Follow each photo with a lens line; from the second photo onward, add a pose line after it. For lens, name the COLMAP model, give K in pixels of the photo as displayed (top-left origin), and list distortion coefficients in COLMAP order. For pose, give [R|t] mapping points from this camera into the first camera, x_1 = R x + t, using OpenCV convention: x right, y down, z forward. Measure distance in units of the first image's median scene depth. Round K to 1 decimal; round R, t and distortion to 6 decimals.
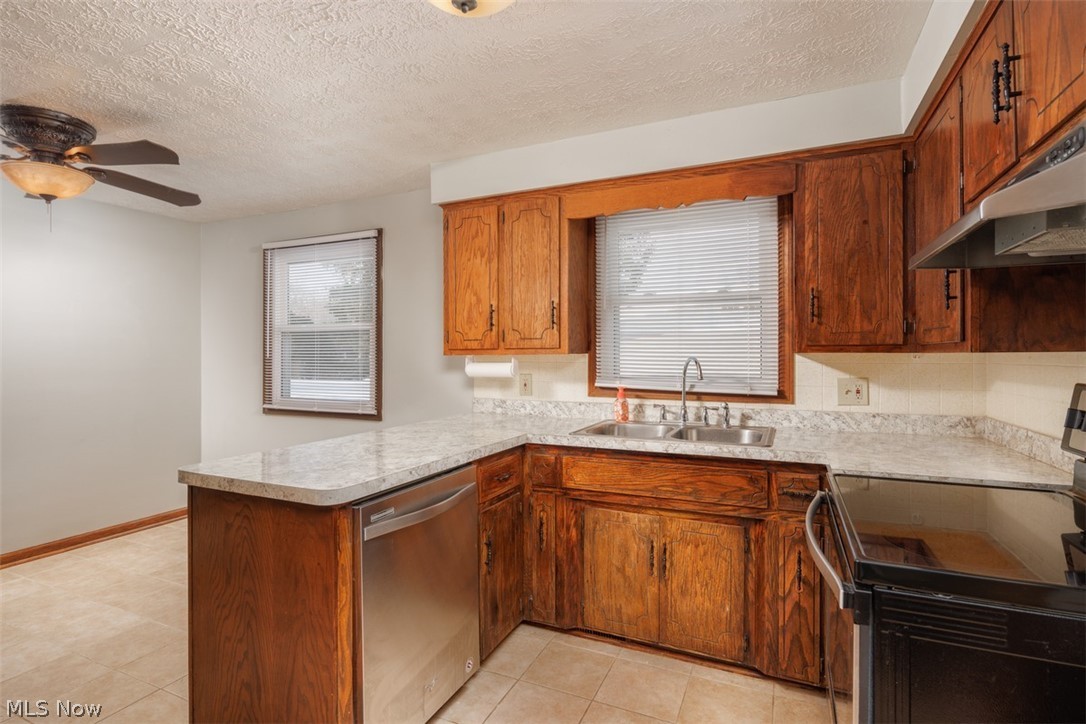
lens RADIAL K [[527.1, 0, 545.4], [0, 527.1, 354.4], [0, 0, 1]] dist [0.001965, -0.000715]
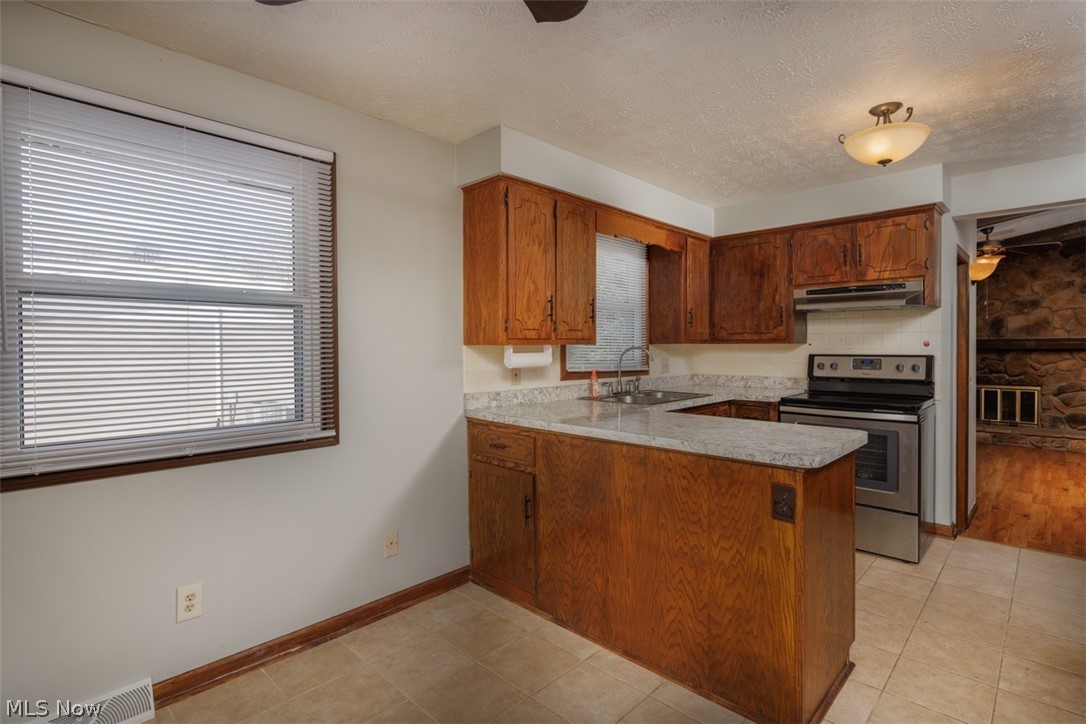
lens RADIAL K [[527.1, 0, 545.4], [0, 527.1, 354.4], [0, 0, 1]] dist [0.001965, -0.000715]
pose [[0.336706, -0.015343, 0.941485, -1.044571], [0.003094, 0.999880, 0.015188, 0.003885], [-0.941605, -0.002201, 0.336713, 0.654863]]
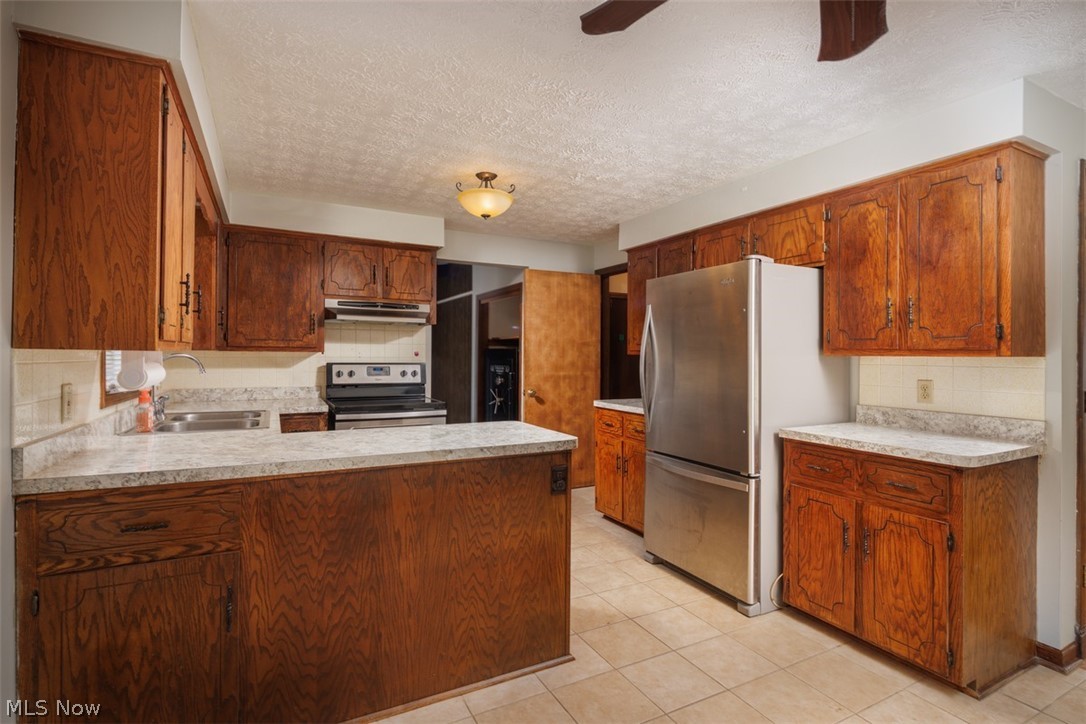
lens RADIAL K [[527.1, 0, 545.4], [0, 527.1, 354.4], [0, 0, 1]] dist [0.001965, -0.000715]
pose [[-0.789355, -0.005226, 0.613914, -0.842772], [-0.009274, 0.999951, -0.003412, 0.003557], [-0.613866, -0.008387, -0.789365, 1.220348]]
